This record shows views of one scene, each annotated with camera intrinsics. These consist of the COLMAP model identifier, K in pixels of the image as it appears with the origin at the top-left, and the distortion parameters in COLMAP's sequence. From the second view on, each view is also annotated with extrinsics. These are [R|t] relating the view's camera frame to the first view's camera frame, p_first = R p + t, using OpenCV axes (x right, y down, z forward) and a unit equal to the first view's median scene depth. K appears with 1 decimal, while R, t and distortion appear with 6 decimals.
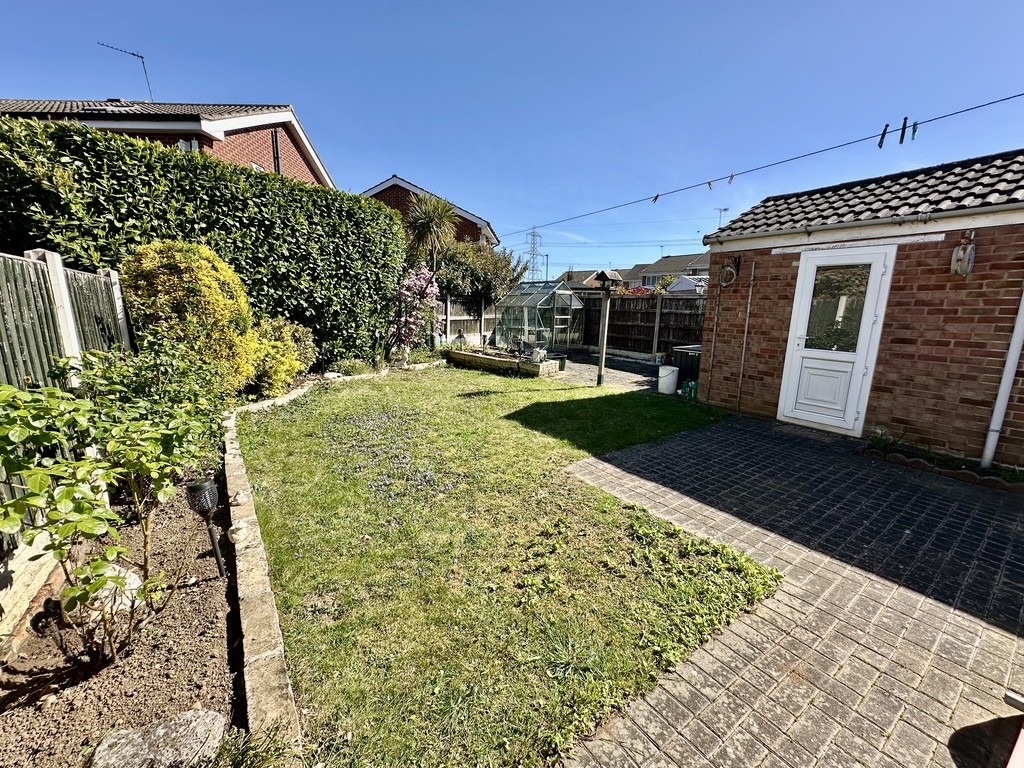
lens RADIAL K [[407.7, 0, 512.4], [0, 407.7, 383.2], [0, 0, 1]] dist [-0.003088, 0.000796]
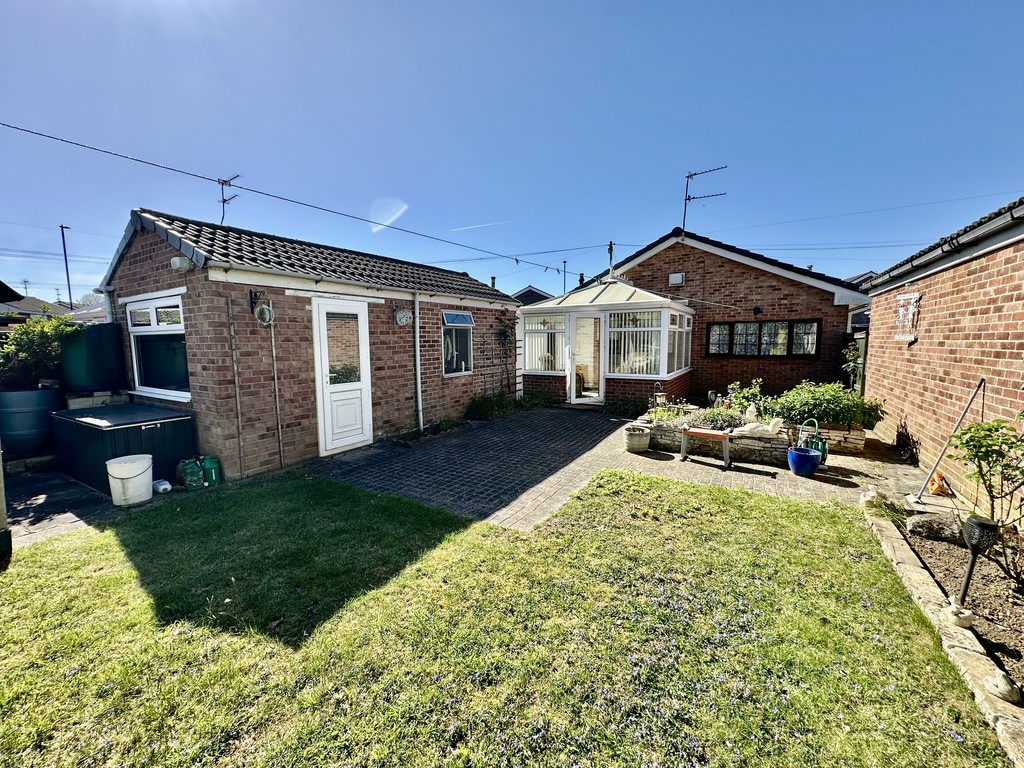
lens RADIAL K [[407.7, 0, 510.0], [0, 407.7, 382.6], [0, 0, 1]] dist [-0.003088, 0.000796]
pose [[-0.395791, -0.105987, 0.912204, -0.455099], [0.182603, 0.964400, 0.191280, -0.202140], [-0.900003, 0.242278, -0.362347, 0.909595]]
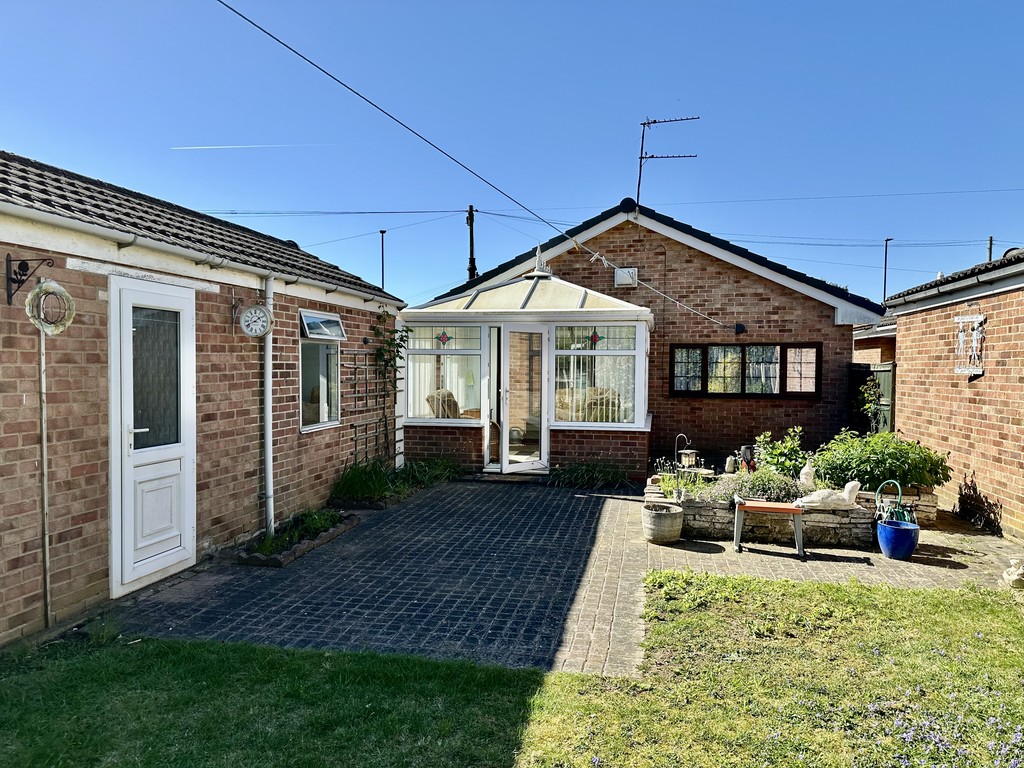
lens RADIAL K [[716.7, 0, 510.5], [0, 716.7, 391.3], [0, 0, 1]] dist [0.054783, -0.063210]
pose [[-0.688278, -0.044111, 0.724104, -0.318383], [0.125227, 0.975941, 0.178484, -0.259539], [-0.714557, 0.213525, -0.666195, 1.203570]]
